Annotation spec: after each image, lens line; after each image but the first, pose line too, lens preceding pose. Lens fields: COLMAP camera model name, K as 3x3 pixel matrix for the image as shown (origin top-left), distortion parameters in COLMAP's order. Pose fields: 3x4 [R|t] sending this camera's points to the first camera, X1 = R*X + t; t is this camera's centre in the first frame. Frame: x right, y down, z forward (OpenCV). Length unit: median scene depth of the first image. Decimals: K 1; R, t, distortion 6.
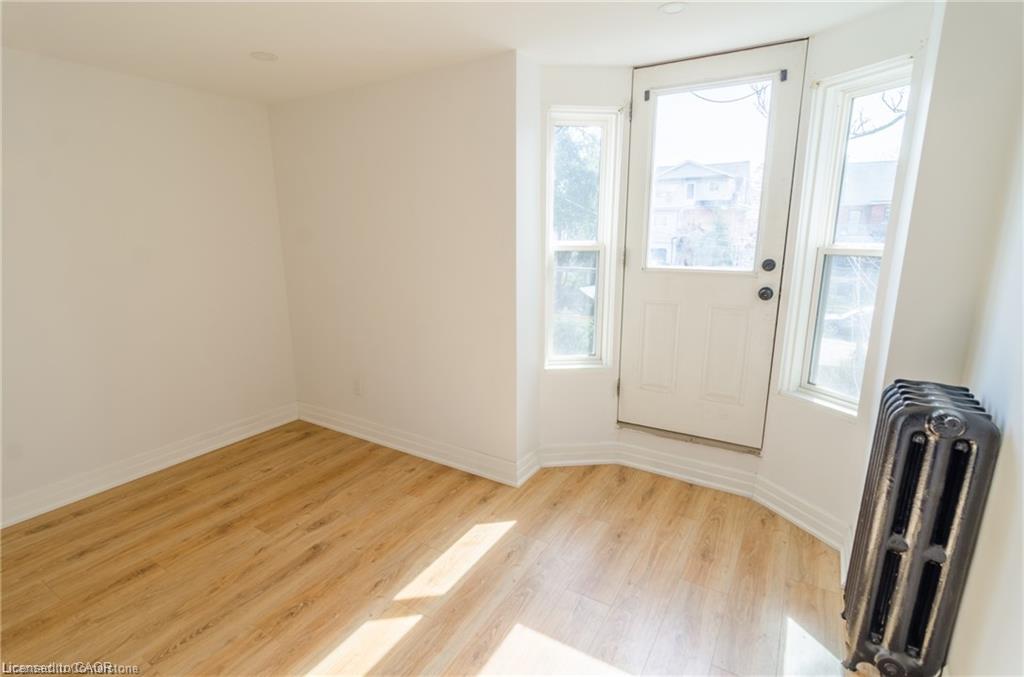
lens RADIAL K [[488.3, 0, 504.0], [0, 488.3, 338.5], [0, 0, 1]] dist [0.002366, -0.000335]
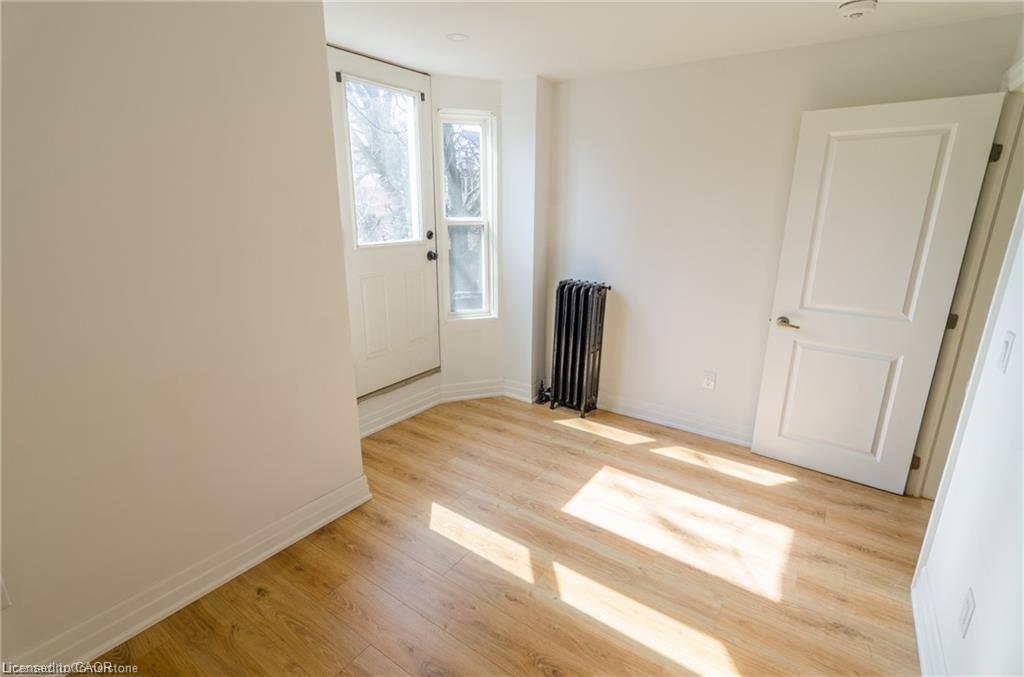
lens RADIAL K [[488.3, 0, 503.3], [0, 488.3, 341.8], [0, 0, 1]] dist [0.002366, -0.000335]
pose [[0.067985, -0.266374, 0.961469, -0.824133], [0.215304, 0.944908, 0.246562, -0.153626], [-0.974178, 0.190246, 0.121591, 0.654219]]
